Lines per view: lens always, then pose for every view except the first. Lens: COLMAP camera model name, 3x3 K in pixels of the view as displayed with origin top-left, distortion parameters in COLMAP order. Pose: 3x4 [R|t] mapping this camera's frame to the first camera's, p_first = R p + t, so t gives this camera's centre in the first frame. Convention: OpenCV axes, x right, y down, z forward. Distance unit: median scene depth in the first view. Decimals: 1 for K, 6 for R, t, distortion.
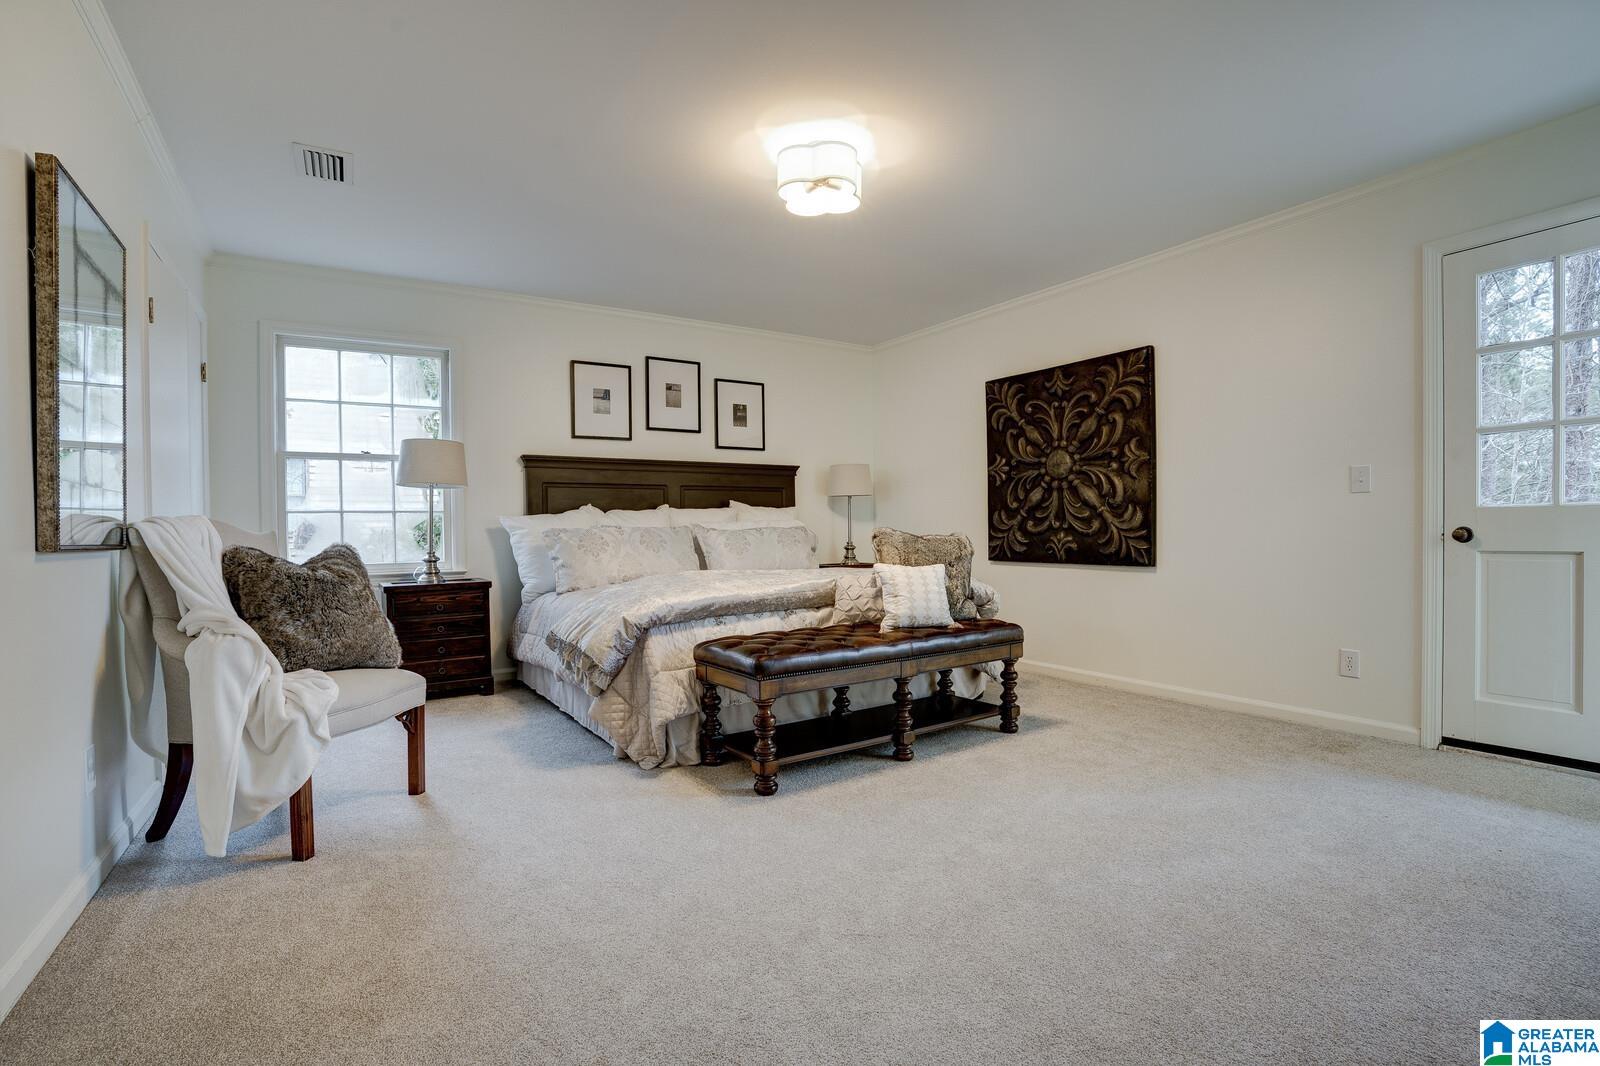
lens RADIAL K [[743.6, 0, 789.9], [0, 743.6, 528.2], [0, 0, 1]] dist [-0.033827, 0.000056]
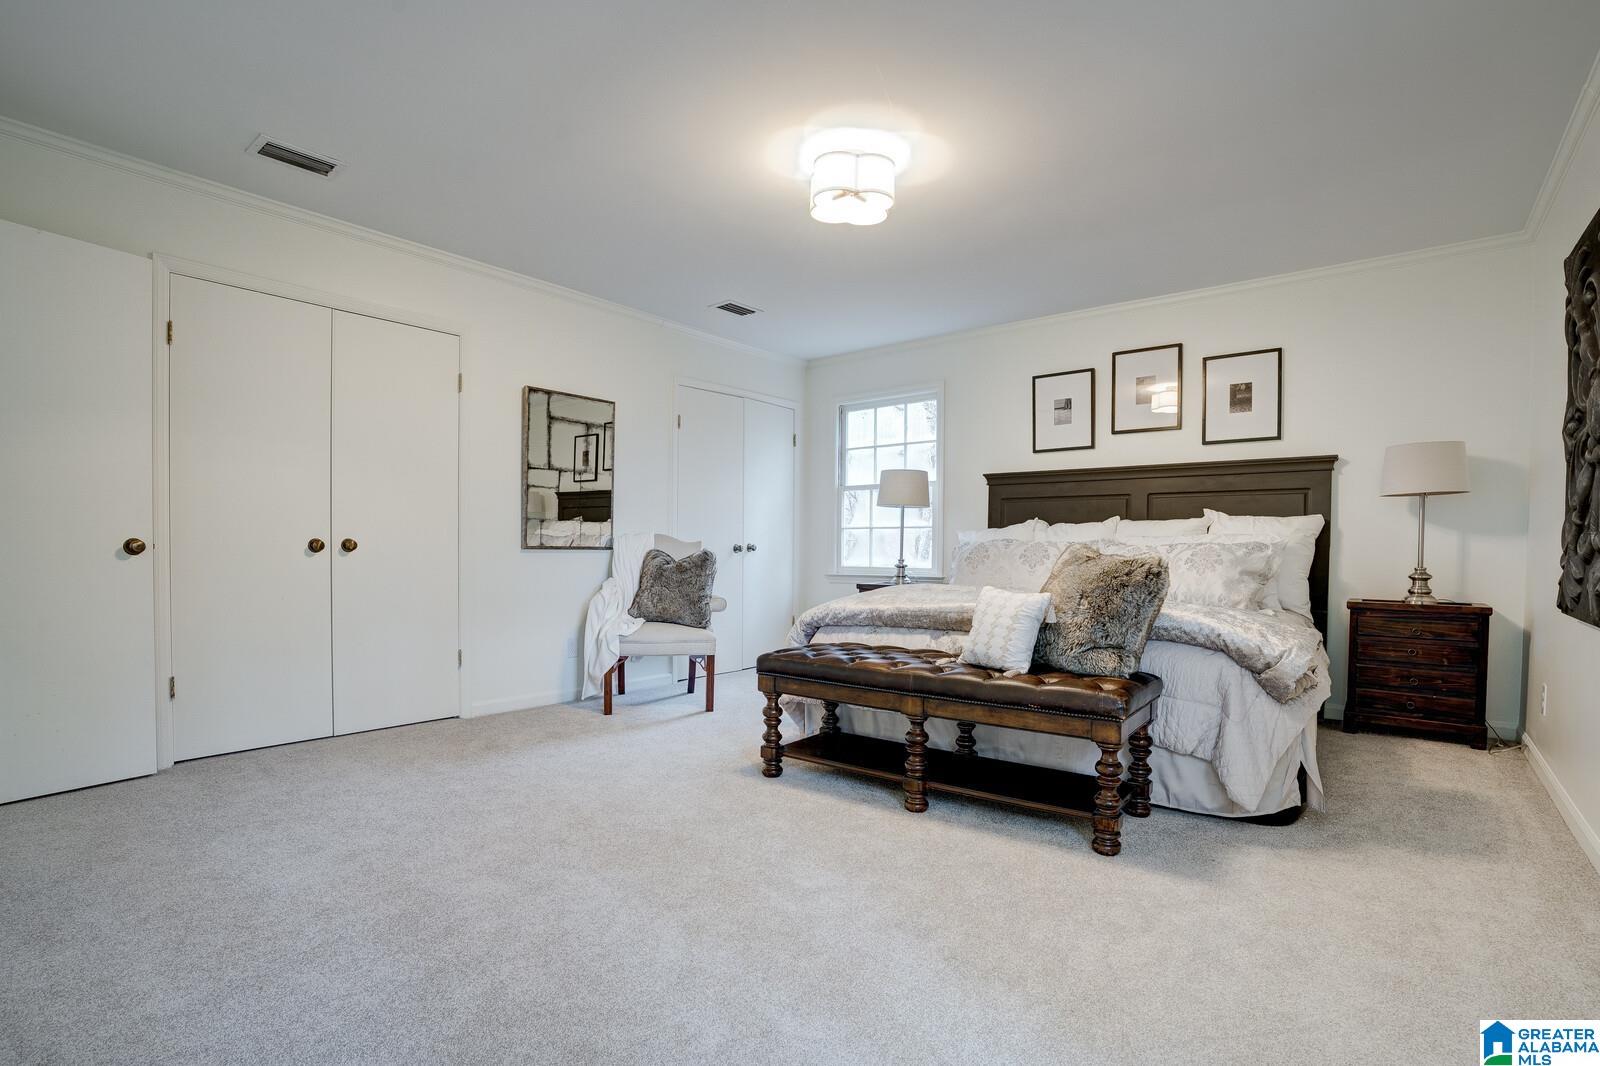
lens RADIAL K [[743.6, 0, 791.1], [0, 743.6, 549.2], [0, 0, 1]] dist [-0.033827, 0.000056]
pose [[0.346178, 0.020614, -0.937942, 0.569936], [-0.005868, 0.999787, 0.019807, -0.007829], [0.938151, -0.001353, 0.346225, 0.345397]]
